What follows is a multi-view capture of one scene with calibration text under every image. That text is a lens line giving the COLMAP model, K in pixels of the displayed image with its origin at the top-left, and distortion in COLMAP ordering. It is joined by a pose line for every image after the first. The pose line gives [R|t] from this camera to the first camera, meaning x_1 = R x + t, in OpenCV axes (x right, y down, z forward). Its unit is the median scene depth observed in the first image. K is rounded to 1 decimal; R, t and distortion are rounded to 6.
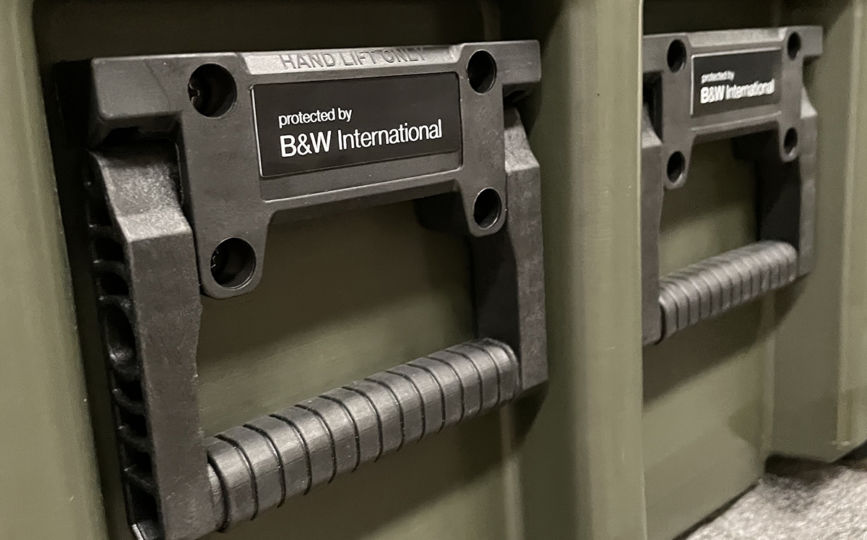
lens RADIAL K [[842.0, 0, 433.6], [0, 842.0, 265.9], [0, 0, 1]] dist [0.133685, -0.307608]
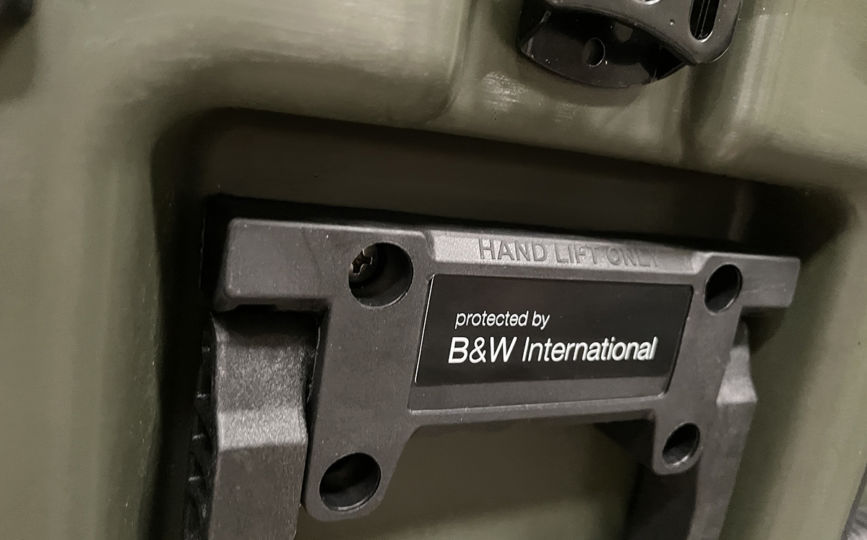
lens RADIAL K [[653.2, 0, 447.9], [0, 653.2, 266.8], [0, 0, 1]] dist [0.078384, -0.190916]
pose [[0.940514, 0.266779, -0.210385, -0.066656], [-0.271137, 0.962504, 0.008402, -0.196175], [0.204738, 0.049141, 0.977582, 0.360767]]
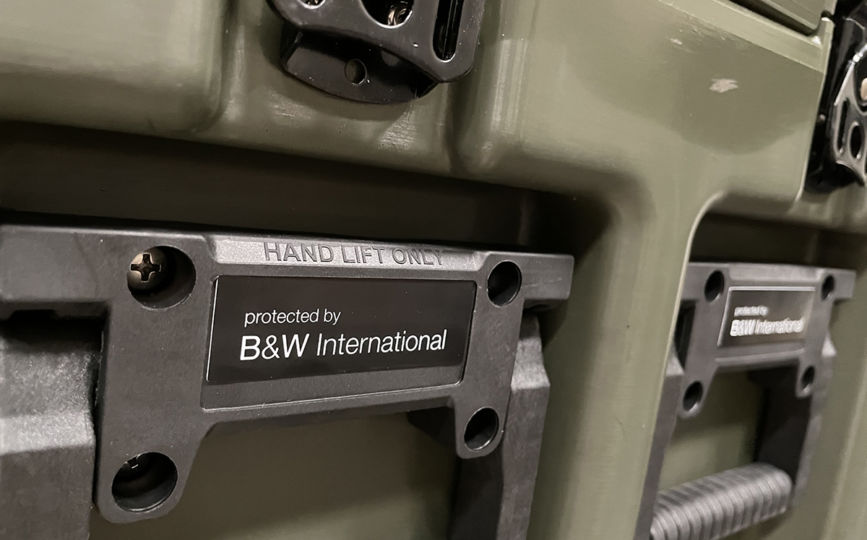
lens RADIAL K [[651.4, 0, 430.3], [0, 651.4, 270.4], [0, 0, 1]] dist [0.071944, -0.131459]
pose [[0.975797, 0.206067, -0.073187, 0.029423], [-0.211889, 0.973723, -0.083464, -0.179304], [0.054065, 0.096952, 0.993820, 0.324392]]
